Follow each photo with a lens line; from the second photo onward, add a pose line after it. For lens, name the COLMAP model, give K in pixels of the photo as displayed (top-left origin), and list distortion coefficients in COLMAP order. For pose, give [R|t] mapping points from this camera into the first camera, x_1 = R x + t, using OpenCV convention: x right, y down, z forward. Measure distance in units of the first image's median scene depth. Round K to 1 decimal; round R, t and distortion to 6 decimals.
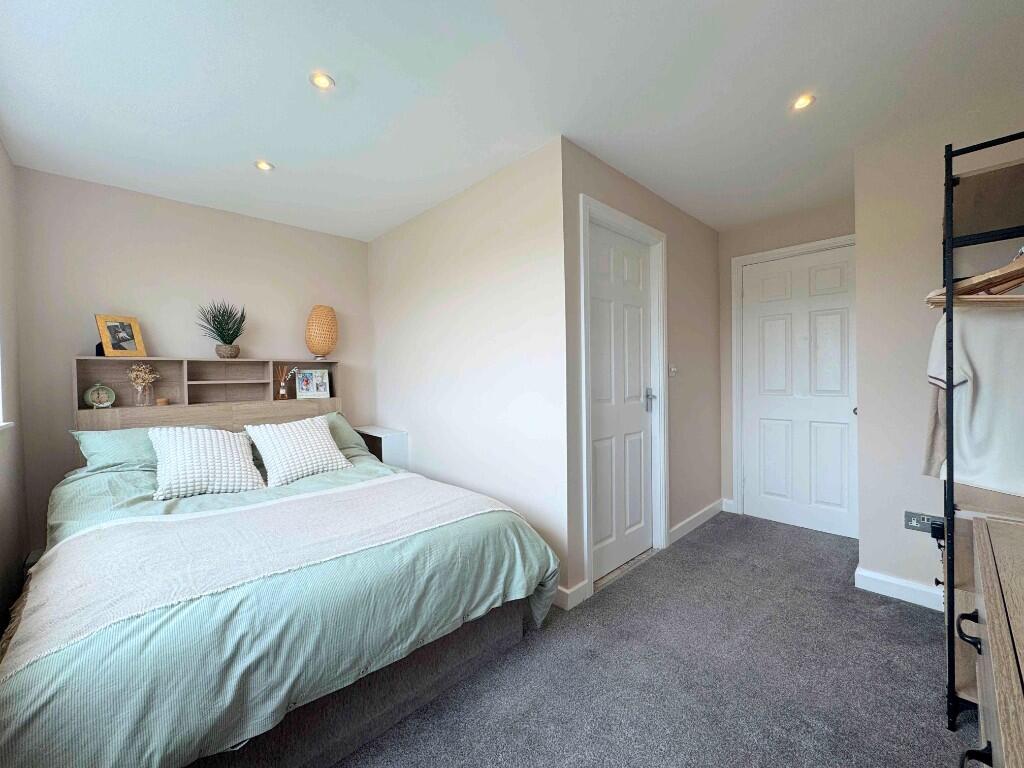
lens RADIAL K [[407.7, 0, 514.5], [0, 407.7, 380.0], [0, 0, 1]] dist [-0.001768, 0.000054]
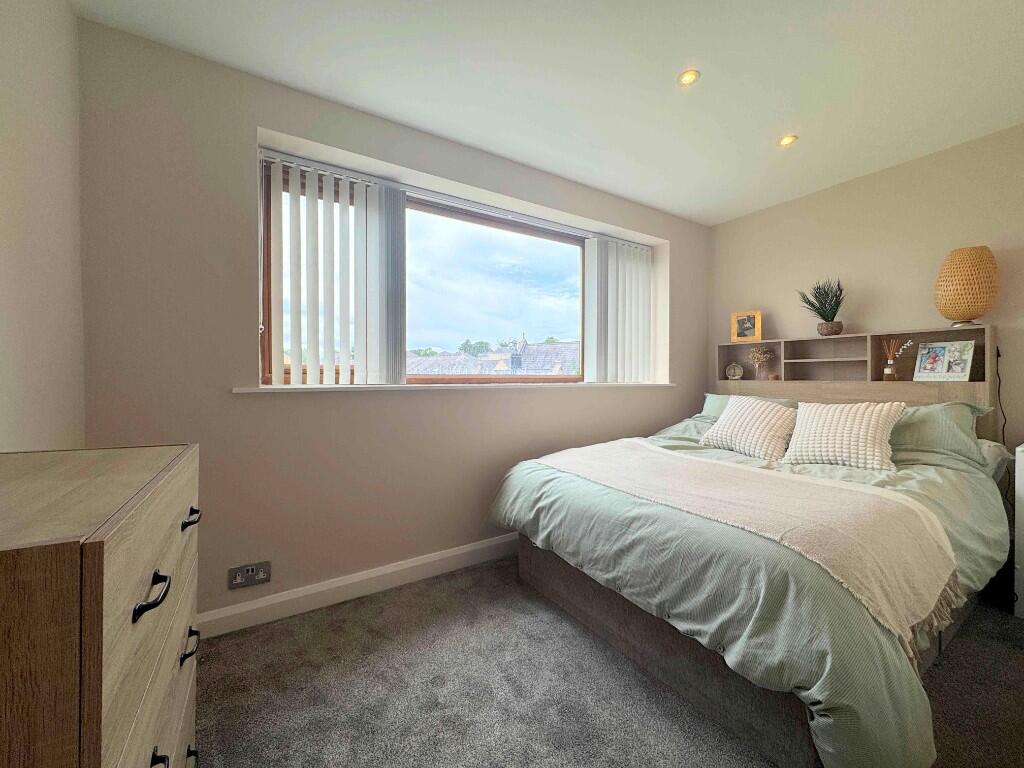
lens RADIAL K [[407.7, 0, 514.6], [0, 407.7, 380.2], [0, 0, 1]] dist [-0.001768, 0.000054]
pose [[-0.194184, 0.026516, -0.980607, 0.574855], [-0.004647, 0.999599, 0.027949, 0.041094], [0.980954, 0.009984, -0.193983, 0.619407]]
